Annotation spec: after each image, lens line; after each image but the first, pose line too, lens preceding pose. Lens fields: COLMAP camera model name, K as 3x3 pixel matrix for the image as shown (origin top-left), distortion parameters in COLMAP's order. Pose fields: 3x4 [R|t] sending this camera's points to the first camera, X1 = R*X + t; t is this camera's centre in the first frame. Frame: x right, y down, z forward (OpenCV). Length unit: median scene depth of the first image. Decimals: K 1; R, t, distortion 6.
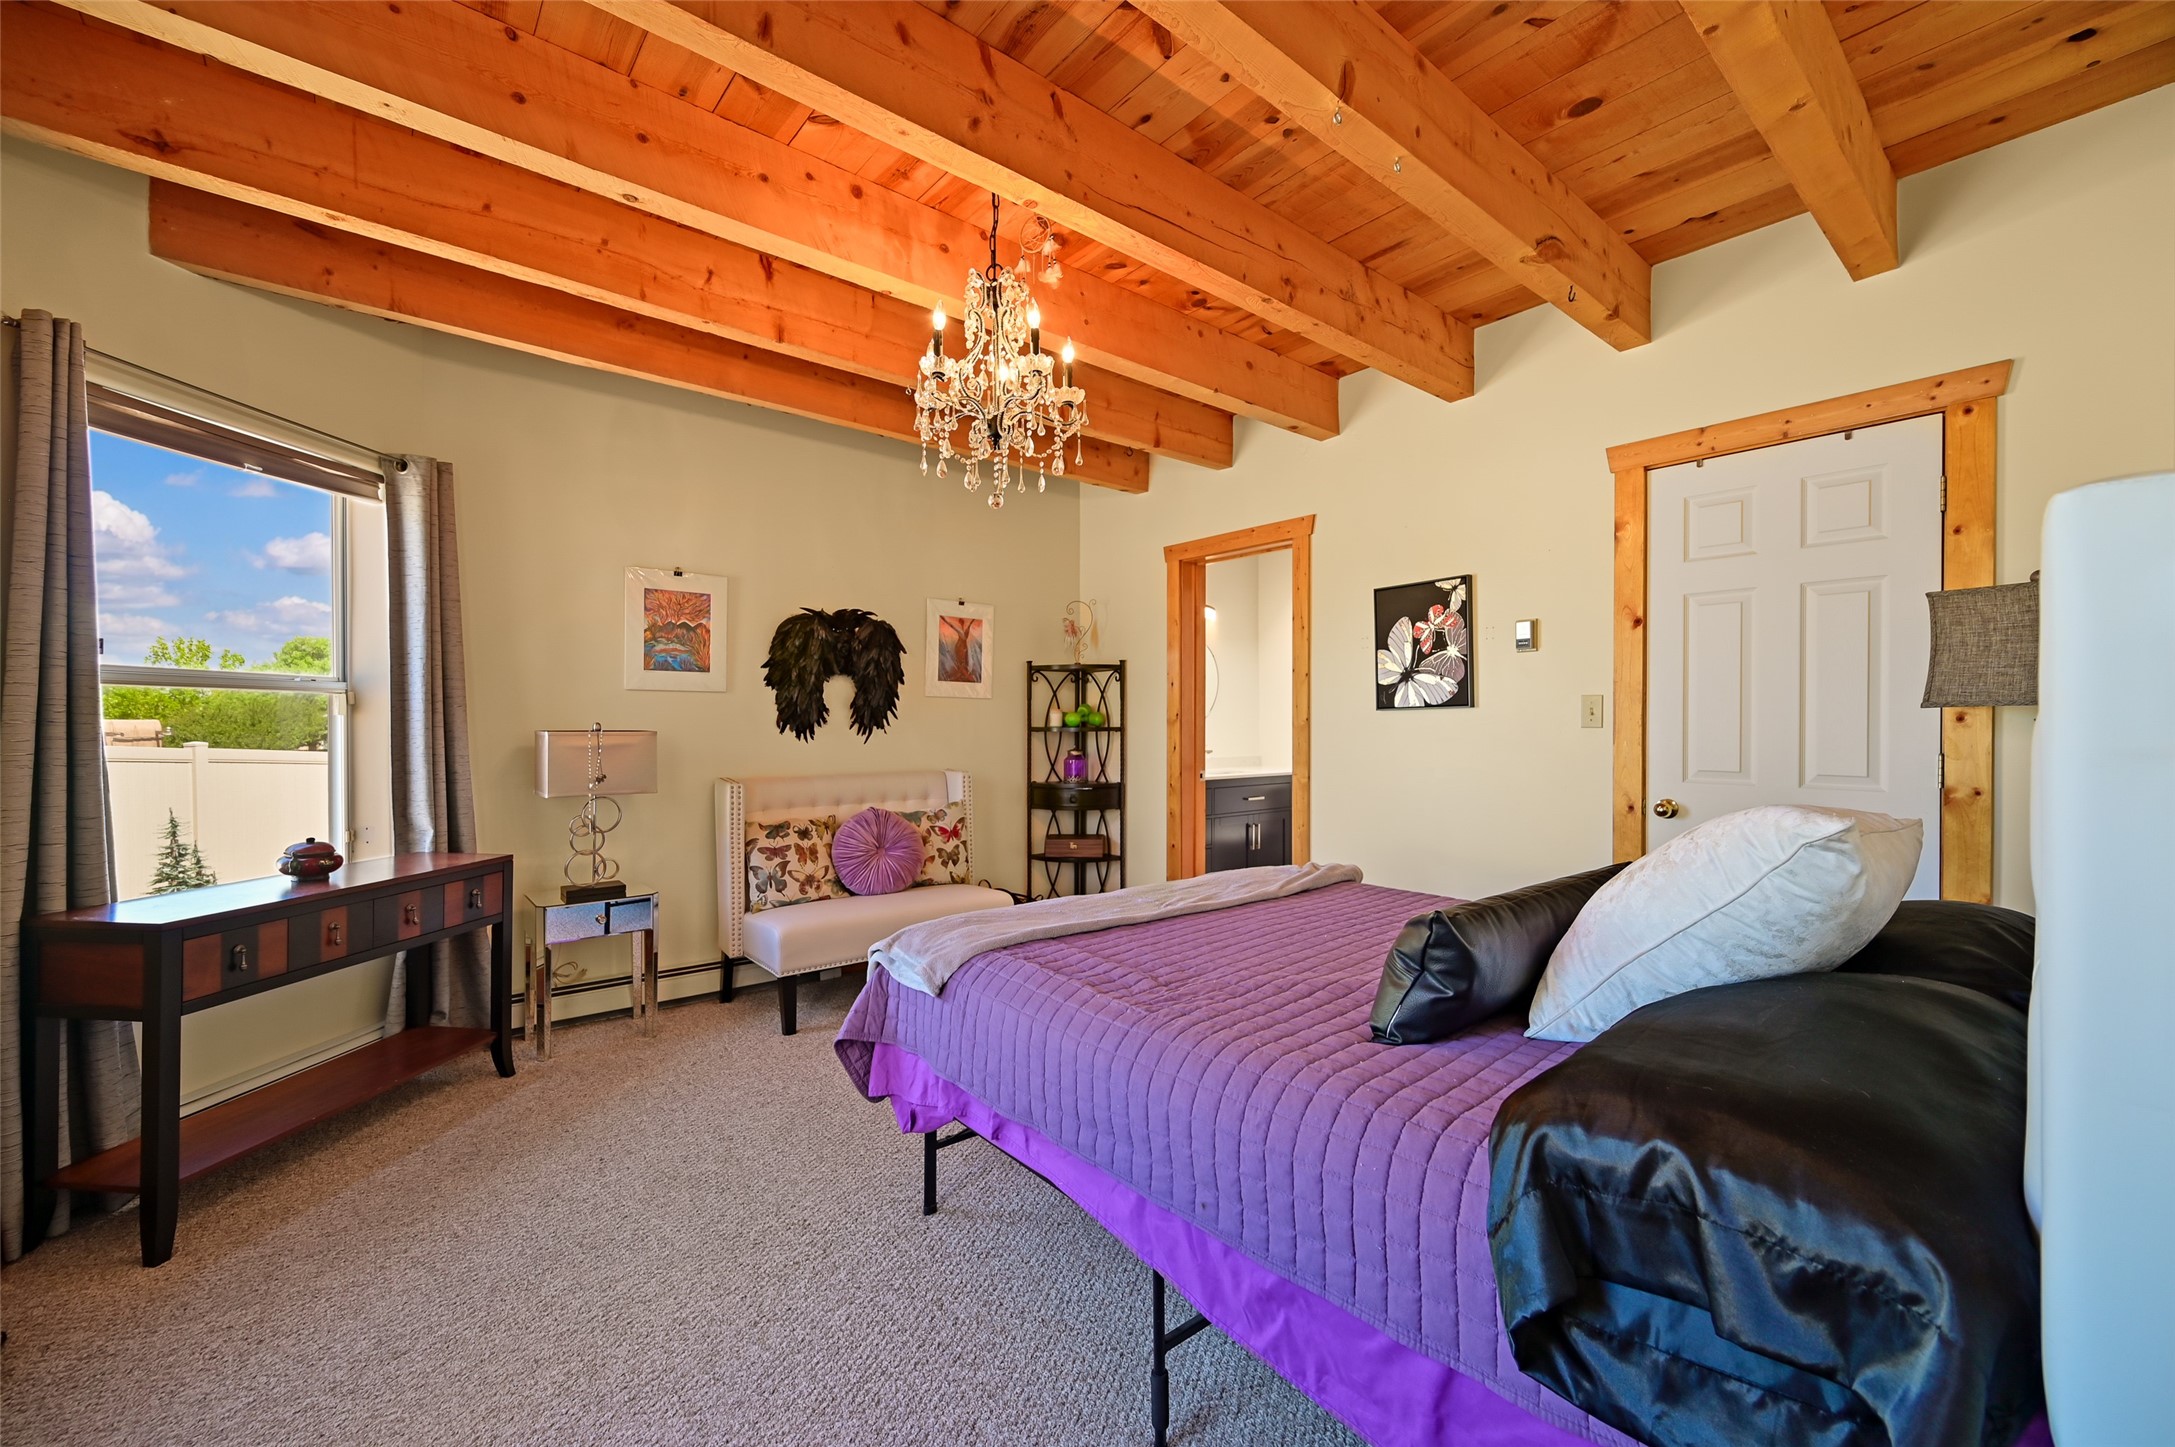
lens RADIAL K [[860.4, 0, 1082.0], [0, 860.4, 728.5], [0, 0, 1]] dist [-0.001152, -0.000208]
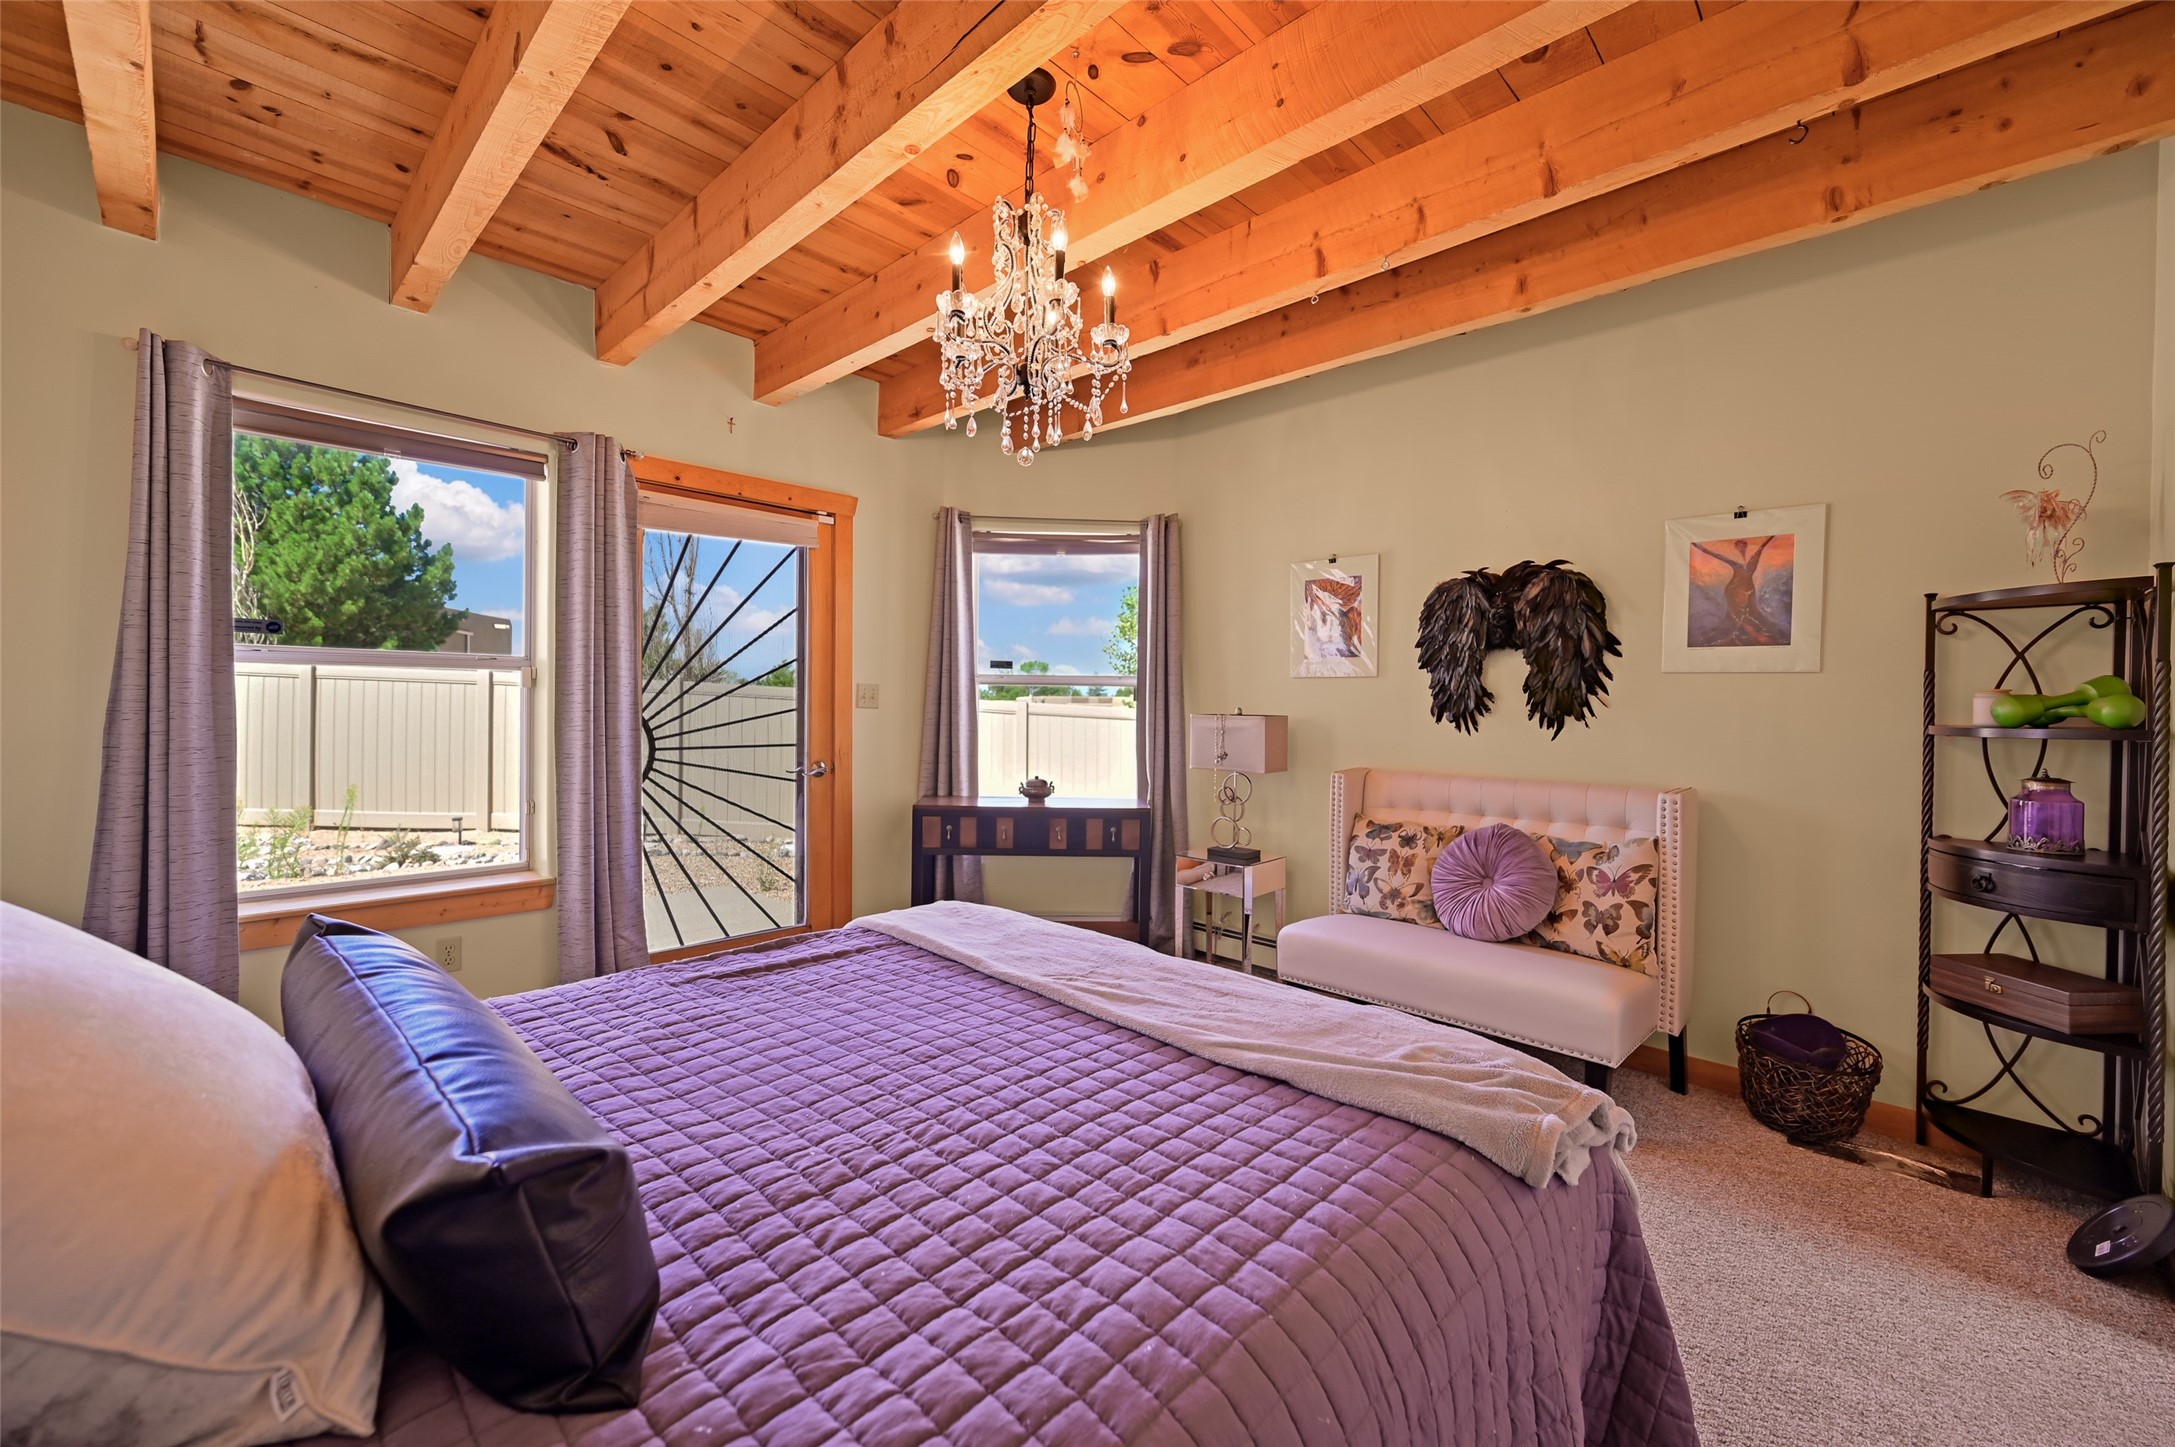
lens RADIAL K [[878.7, 0, 1087.5], [0, 878.7, 723.5], [0, 0, 1]] dist [0.001216, 0.000047]
pose [[0.117005, 0.022646, -0.992873, 0.462891], [-0.019986, 0.999591, 0.020444, -0.004556], [0.992930, 0.017451, 0.117410, 0.537512]]
